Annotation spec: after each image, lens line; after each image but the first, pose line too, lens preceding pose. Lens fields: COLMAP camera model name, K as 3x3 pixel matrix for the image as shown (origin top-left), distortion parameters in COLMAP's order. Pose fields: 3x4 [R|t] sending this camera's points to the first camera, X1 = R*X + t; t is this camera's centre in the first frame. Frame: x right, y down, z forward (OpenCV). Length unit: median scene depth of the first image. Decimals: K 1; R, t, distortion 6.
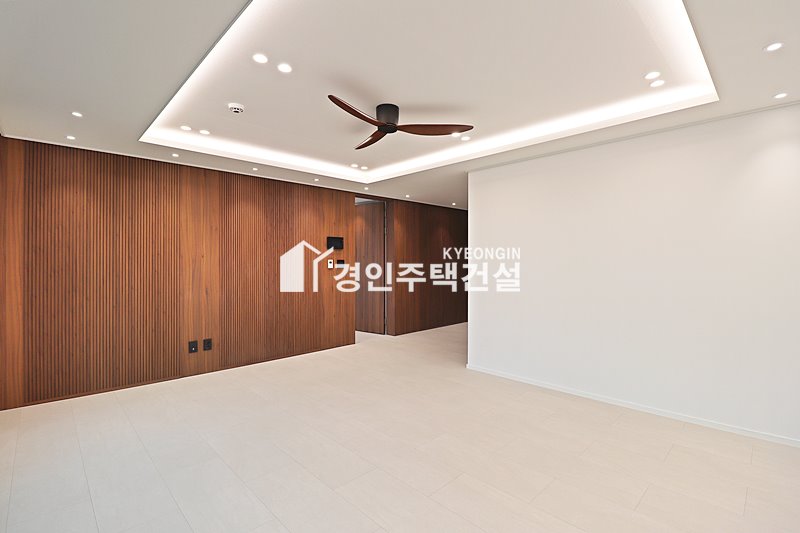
lens RADIAL K [[370.6, 0, 399.9], [0, 370.6, 259.4], [0, 0, 1]] dist [0.000593, -0.014581]
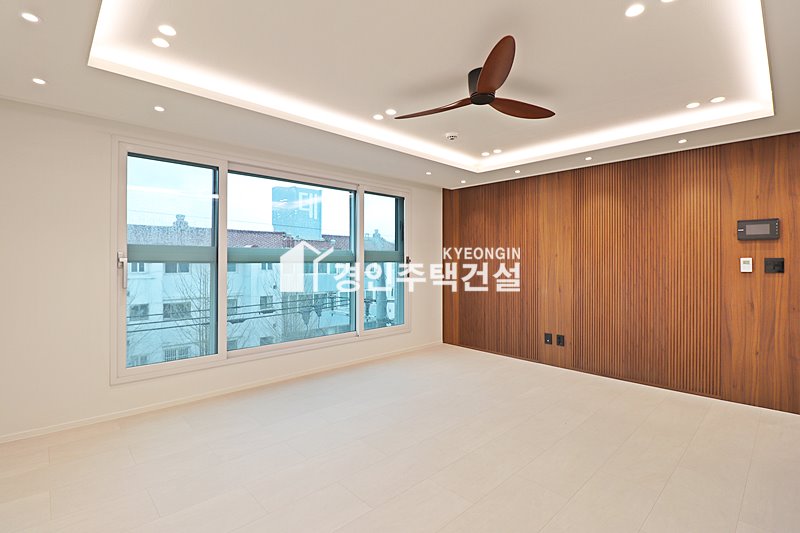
lens RADIAL K [[370.6, 0, 399.9], [0, 370.6, 259.4], [0, 0, 1]] dist [0.000593, -0.014581]
pose [[0.004390, 0.002942, -0.999986, 0.492481], [0.009640, 0.999949, 0.002984, -0.004802], [0.999944, -0.009653, 0.004362, 0.518254]]
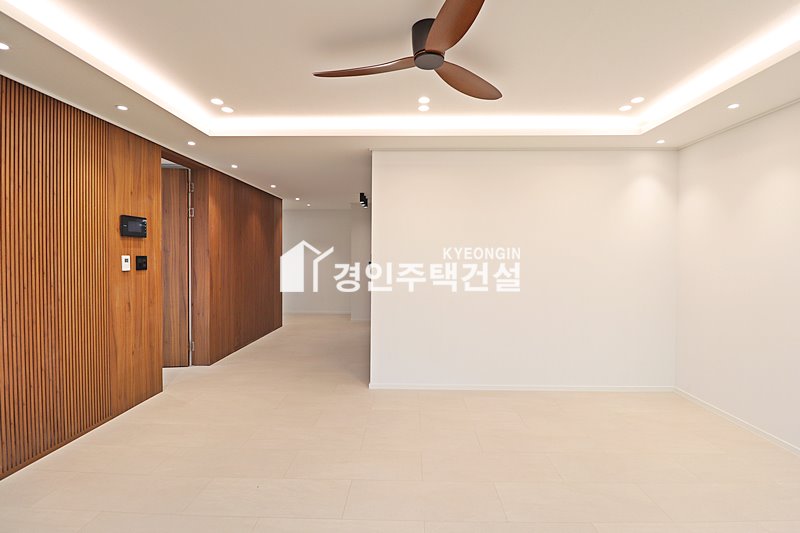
lens RADIAL K [[370.6, 0, 399.9], [0, 370.6, 259.4], [0, 0, 1]] dist [0.000593, -0.014581]
pose [[0.713857, -0.001517, 0.700289, -0.341686], [-0.009106, 0.999893, 0.011449, -0.004378], [-0.700232, -0.014549, 0.713767, 0.361013]]
